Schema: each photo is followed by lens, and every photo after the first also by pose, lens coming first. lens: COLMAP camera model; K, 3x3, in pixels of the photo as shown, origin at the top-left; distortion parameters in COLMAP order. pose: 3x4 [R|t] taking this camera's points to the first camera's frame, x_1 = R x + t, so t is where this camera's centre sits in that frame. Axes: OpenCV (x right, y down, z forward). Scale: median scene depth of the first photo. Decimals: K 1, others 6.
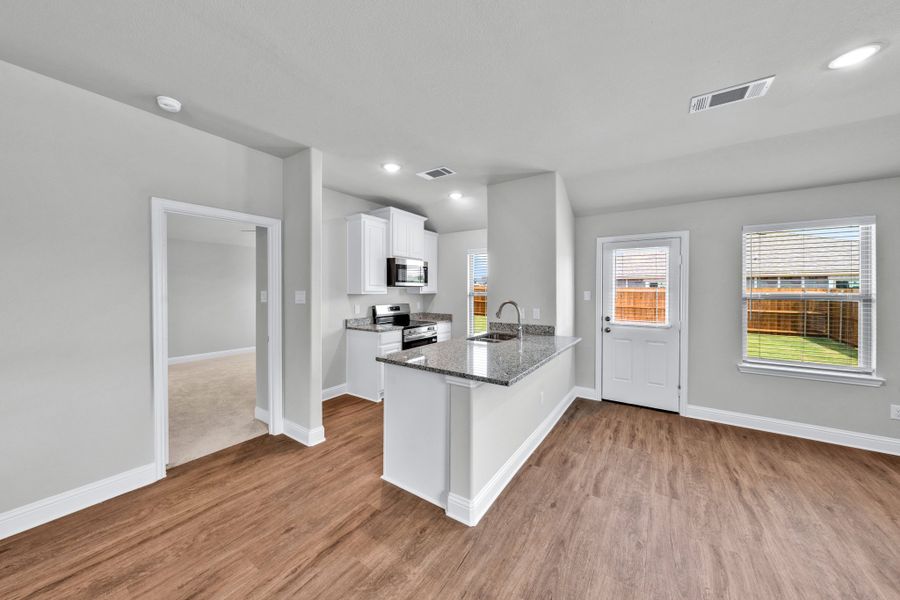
lens RADIAL K [[305.9, 0, 443.2], [0, 305.9, 292.0], [0, 0, 1]] dist [-0.005466, -0.000173]
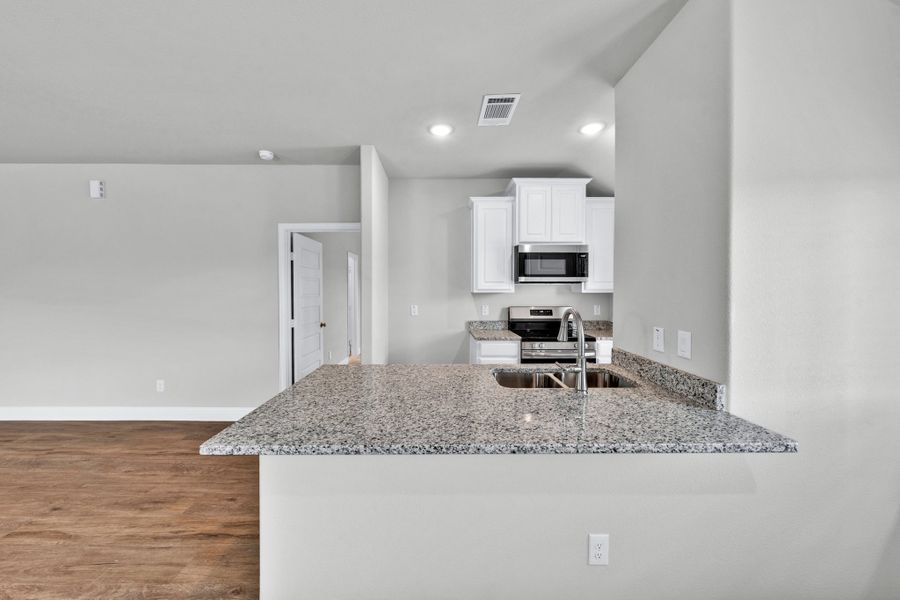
lens RADIAL K [[311.8, 0, 441.8], [0, 311.8, 296.3], [0, 0, 1]] dist [0.002586, 0.000272]
pose [[0.583529, 0.017180, -0.811910, 0.463372], [-0.003271, 0.999818, 0.018805, 0.001399], [0.812085, -0.008318, 0.583479, 0.505537]]
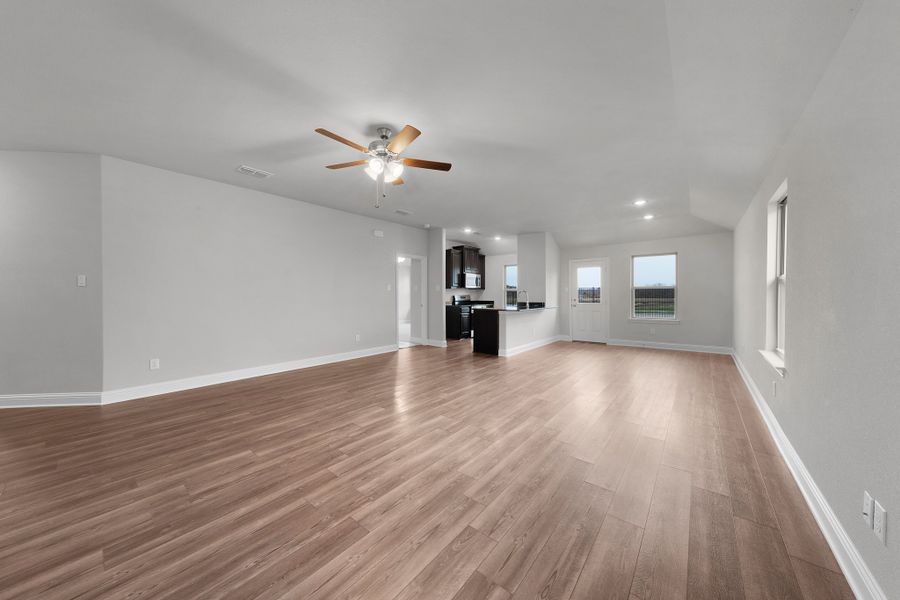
lens RADIAL K [[311.8, 0, 443.4], [0, 311.8, 294.8], [0, 0, 1]] dist [0.002586, 0.000272]
pose [[0.995827, 0.000175, -0.091258, -0.151811], [-0.001190, 0.999938, -0.011065, 0.089386], [0.091250, 0.011127, 0.995766, -1.282126]]
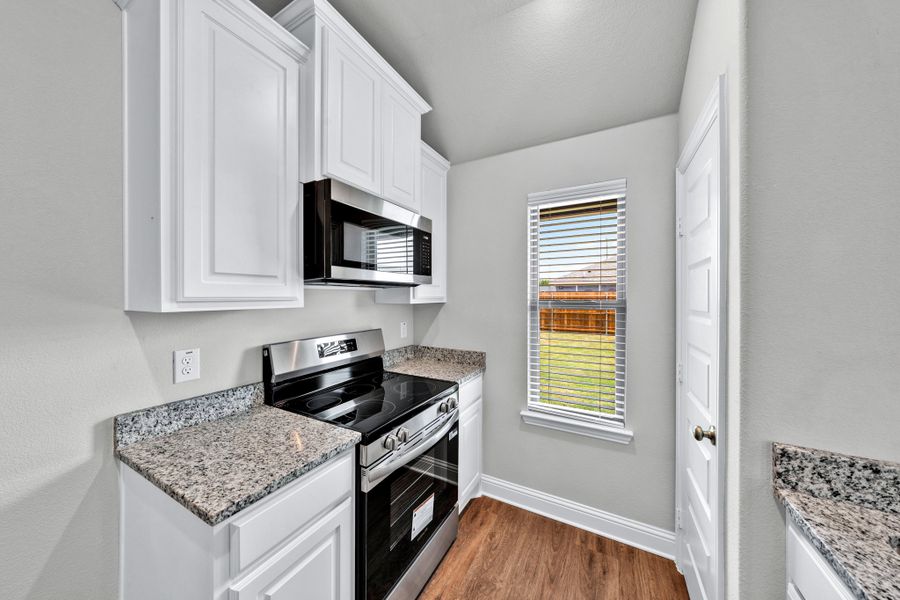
lens RADIAL K [[305.9, 0, 446.7], [0, 305.9, 296.2], [0, 0, 1]] dist [-0.005466, -0.000173]
pose [[0.994872, -0.001917, 0.101124, -0.103449], [0.002615, 0.999974, -0.006768, -0.002600], [-0.101108, 0.006998, 0.994851, 0.915834]]
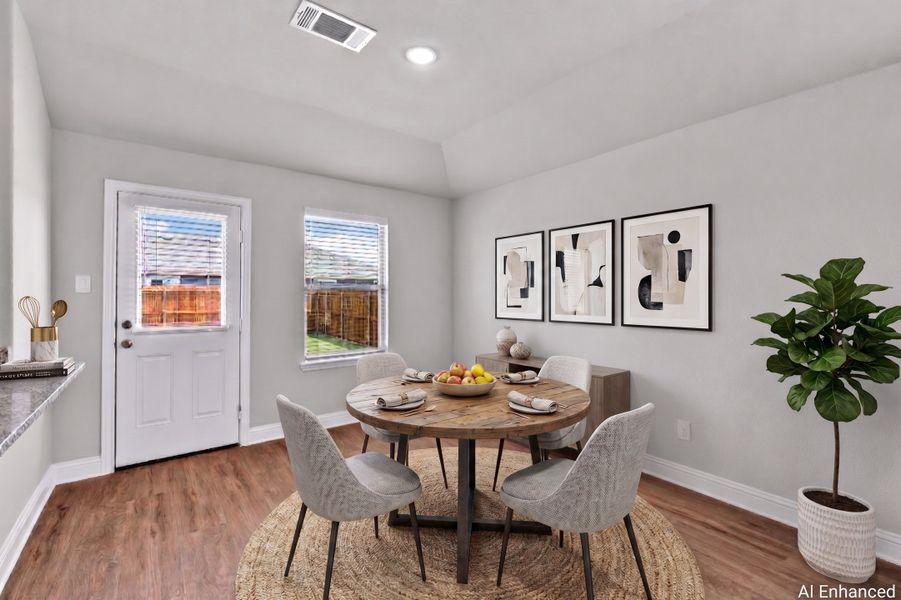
lens RADIAL K [[394.6, 0, 453.1], [0, 394.6, 293.6], [0, 0, 1]] dist [0.007557, -0.001159]
pose [[0.312454, -0.001219, 0.949932, 0.024803], [0.001717, 0.999998, 0.000718, 0.034954], [-0.949931, 0.001407, 0.312456, 0.213644]]
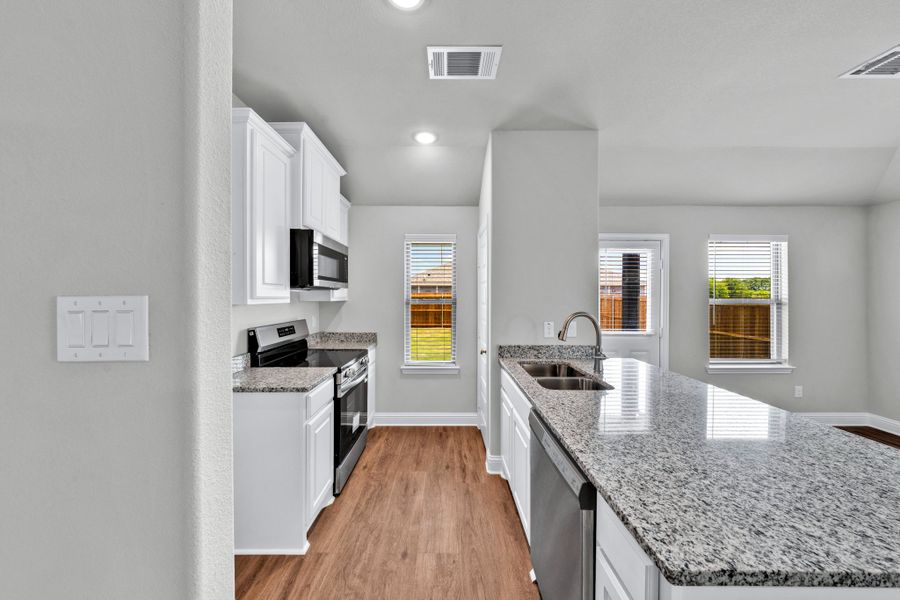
lens RADIAL K [[305.9, 0, 446.9], [0, 305.9, 296.9], [0, 0, 1]] dist [-0.005466, -0.000173]
pose [[0.825403, -0.001688, 0.564542, -0.330937], [0.003503, 0.999992, -0.002133, -0.001502], [-0.564534, 0.003738, 0.825402, 0.603279]]
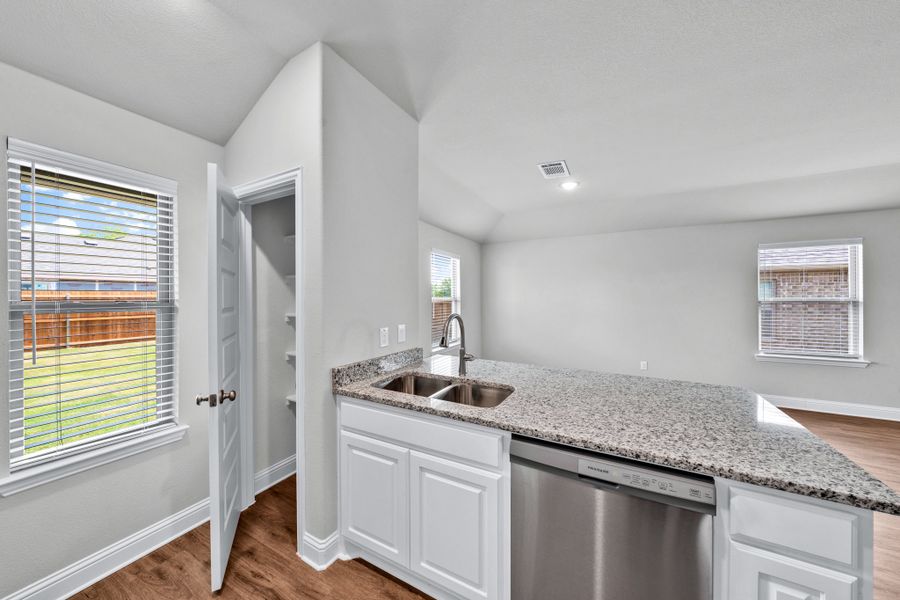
lens RADIAL K [[305.9, 0, 447.7], [0, 305.9, 295.9], [0, 0, 1]] dist [-0.005466, -0.000173]
pose [[-0.097993, -0.004516, 0.995177, -0.322150], [0.004079, 0.999979, 0.004940, -0.006731], [-0.995179, 0.004544, -0.097973, 0.987302]]
